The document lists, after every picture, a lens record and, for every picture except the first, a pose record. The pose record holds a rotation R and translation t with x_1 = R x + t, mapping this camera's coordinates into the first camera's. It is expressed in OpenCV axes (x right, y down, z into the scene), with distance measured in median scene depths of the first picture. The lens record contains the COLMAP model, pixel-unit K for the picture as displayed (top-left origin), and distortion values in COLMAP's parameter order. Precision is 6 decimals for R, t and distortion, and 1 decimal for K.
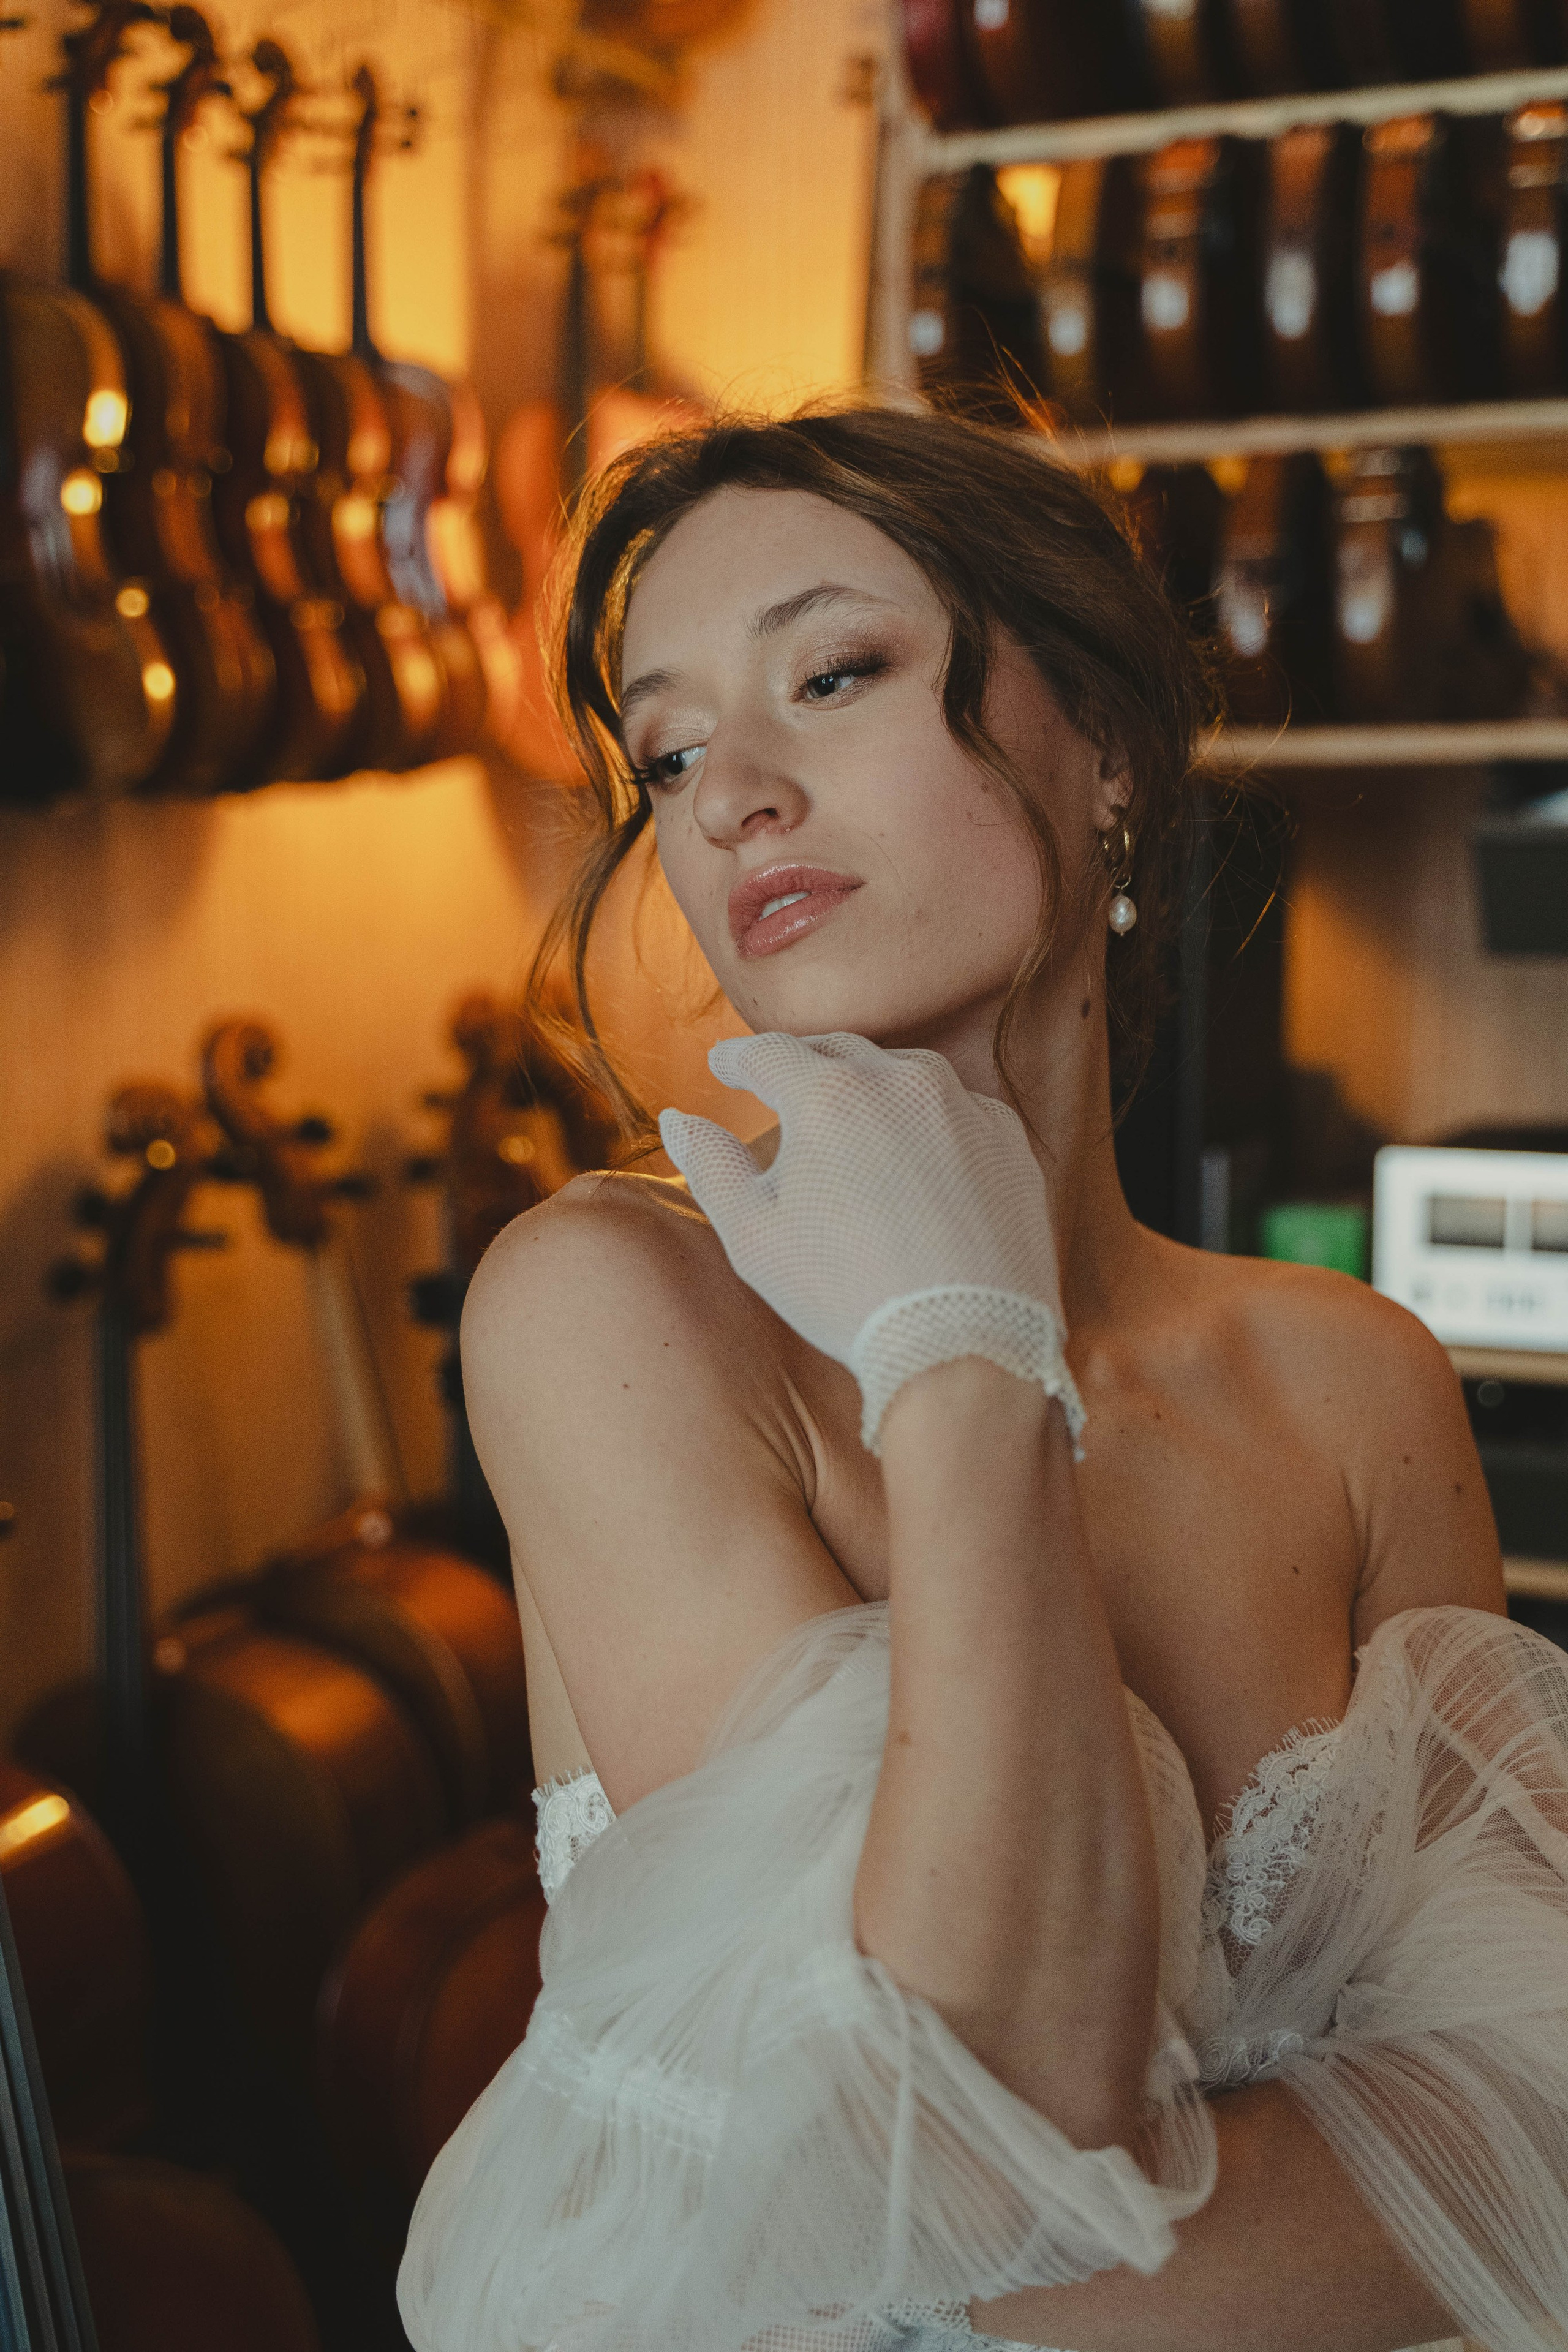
lens RADIAL K [[2770.3, 0, 790.2], [0, 2770.3, 1182.5], [0, 0, 1]] dist [-0.007233, 0.000000]
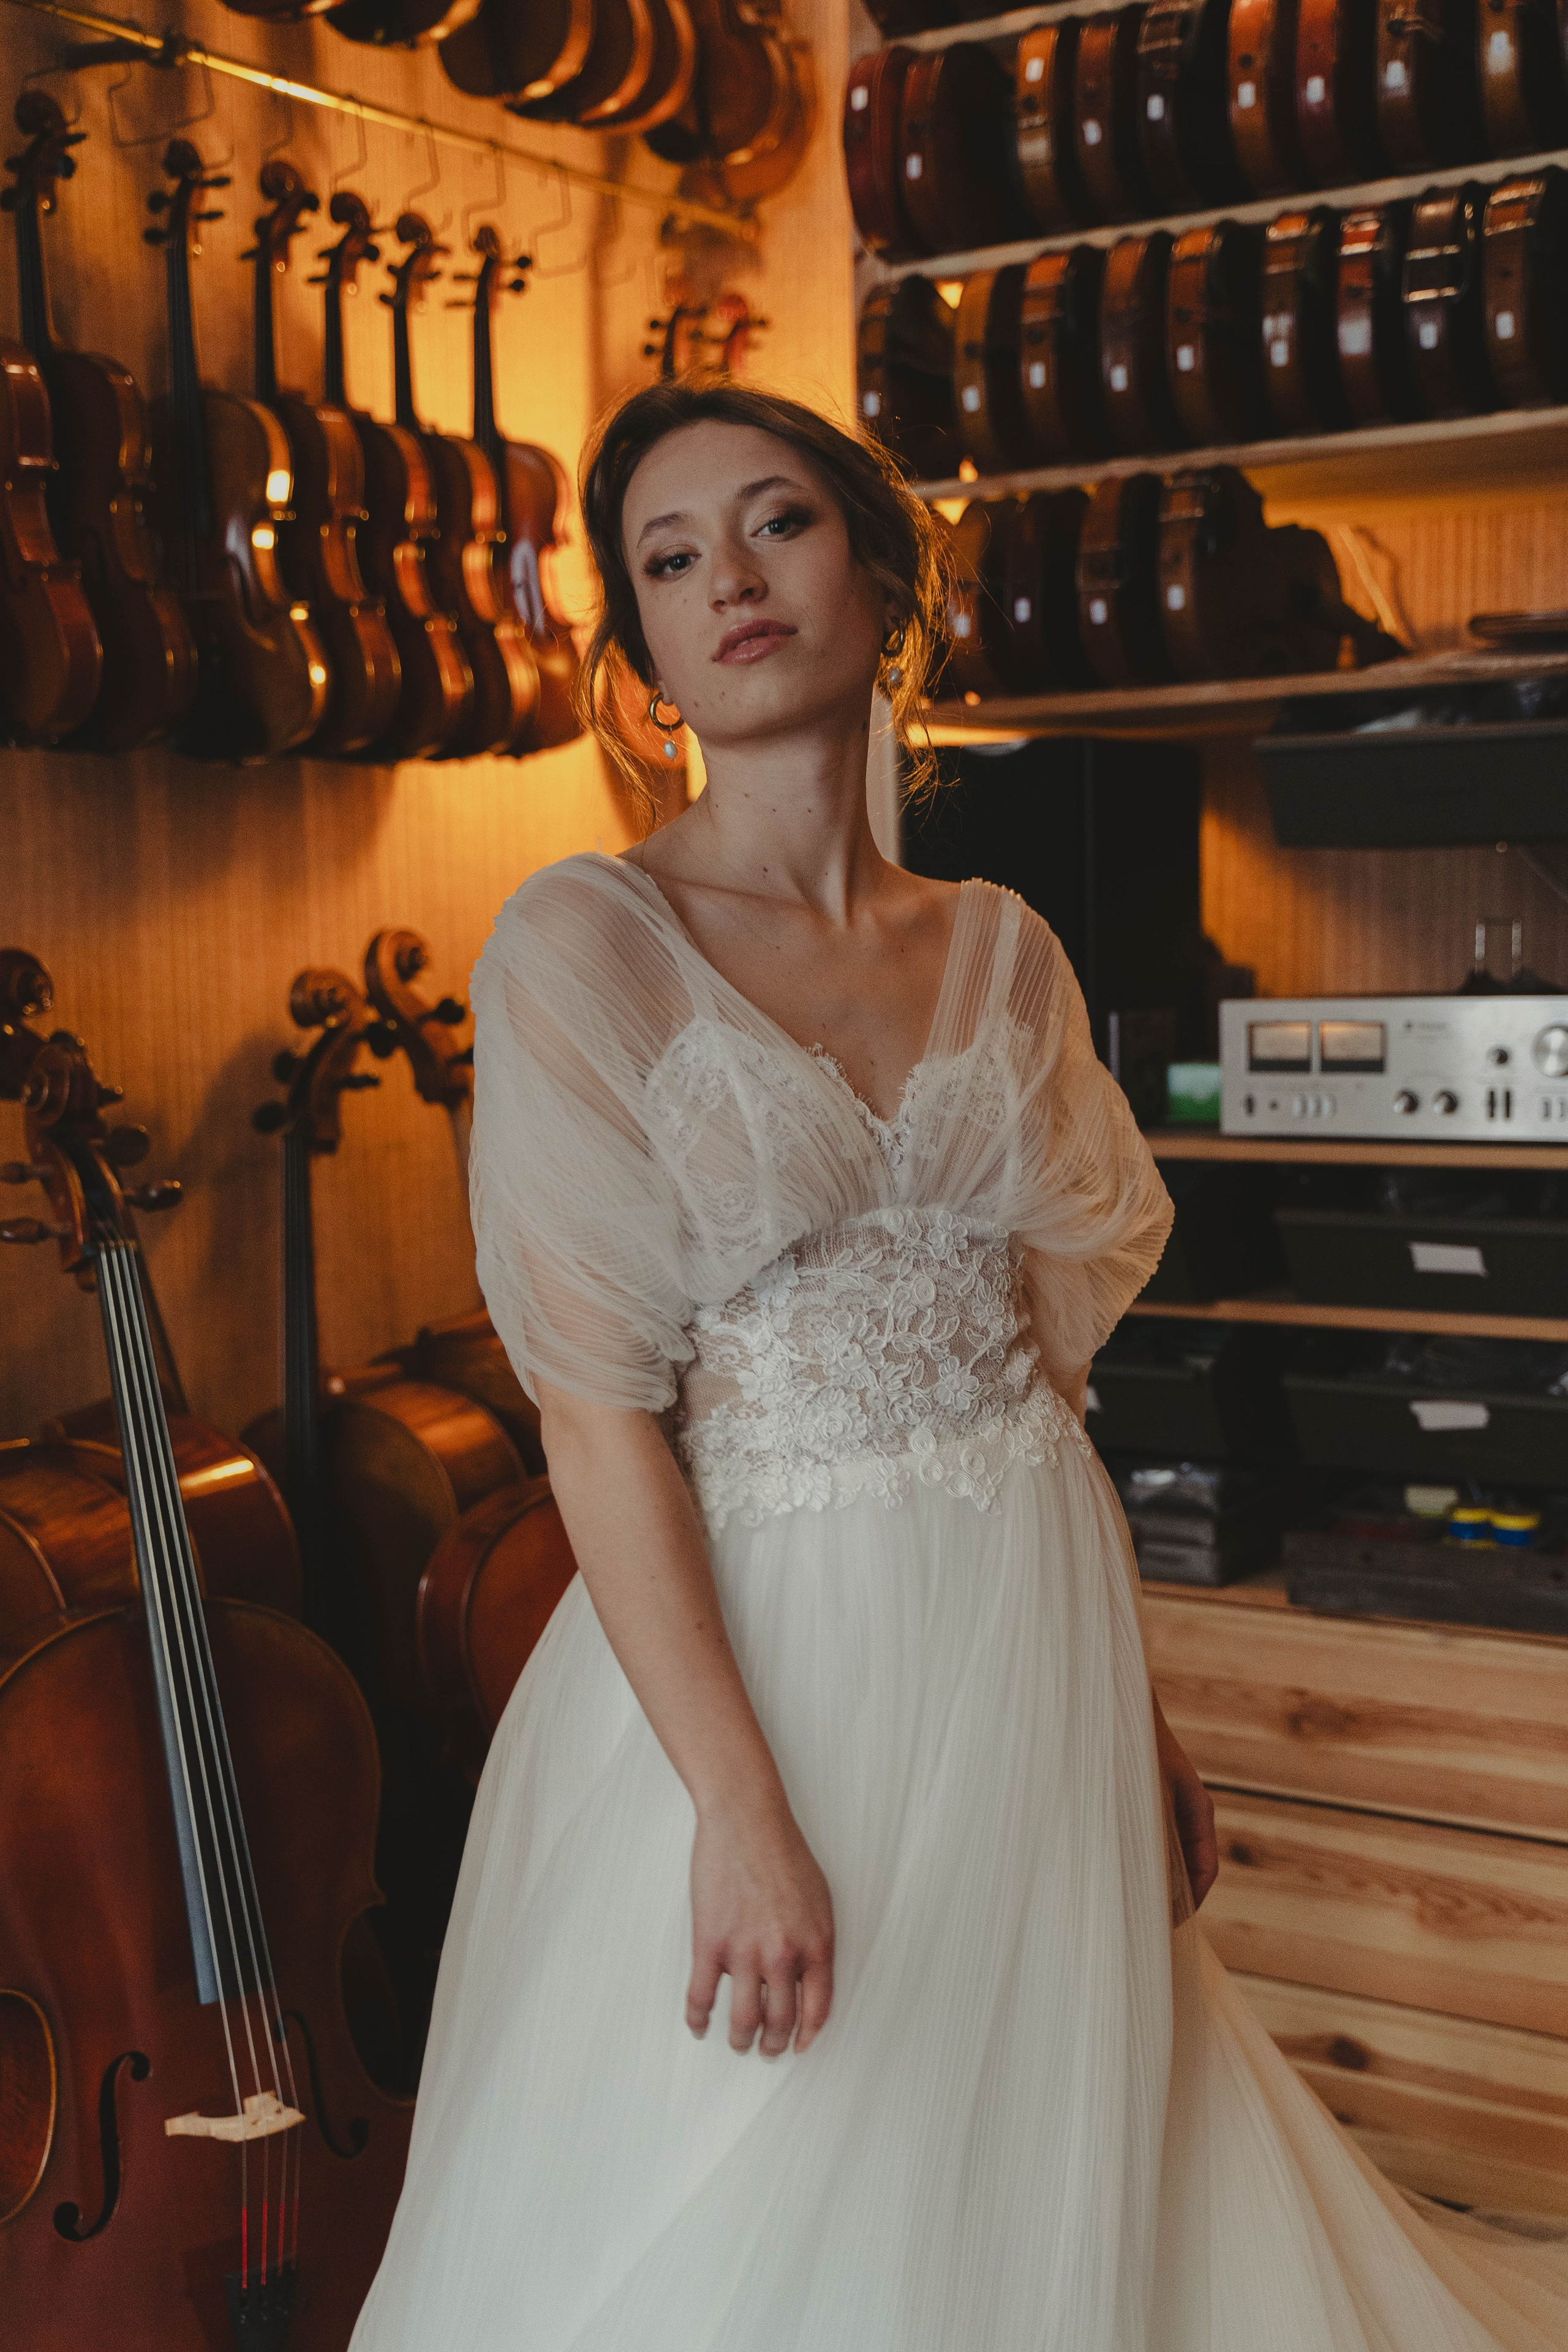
lens RADIAL K [[2725.8, 0, 799.9], [0, 2725.8, 1199.0], [0, 0, 1]] dist [-0.004379, 0.000000]
pose [[0.992838, -0.008336, -0.119179, 0.164884], [0.004665, 0.999507, -0.031050, 0.121814], [0.119380, 0.030271, 0.992387, -0.313425]]
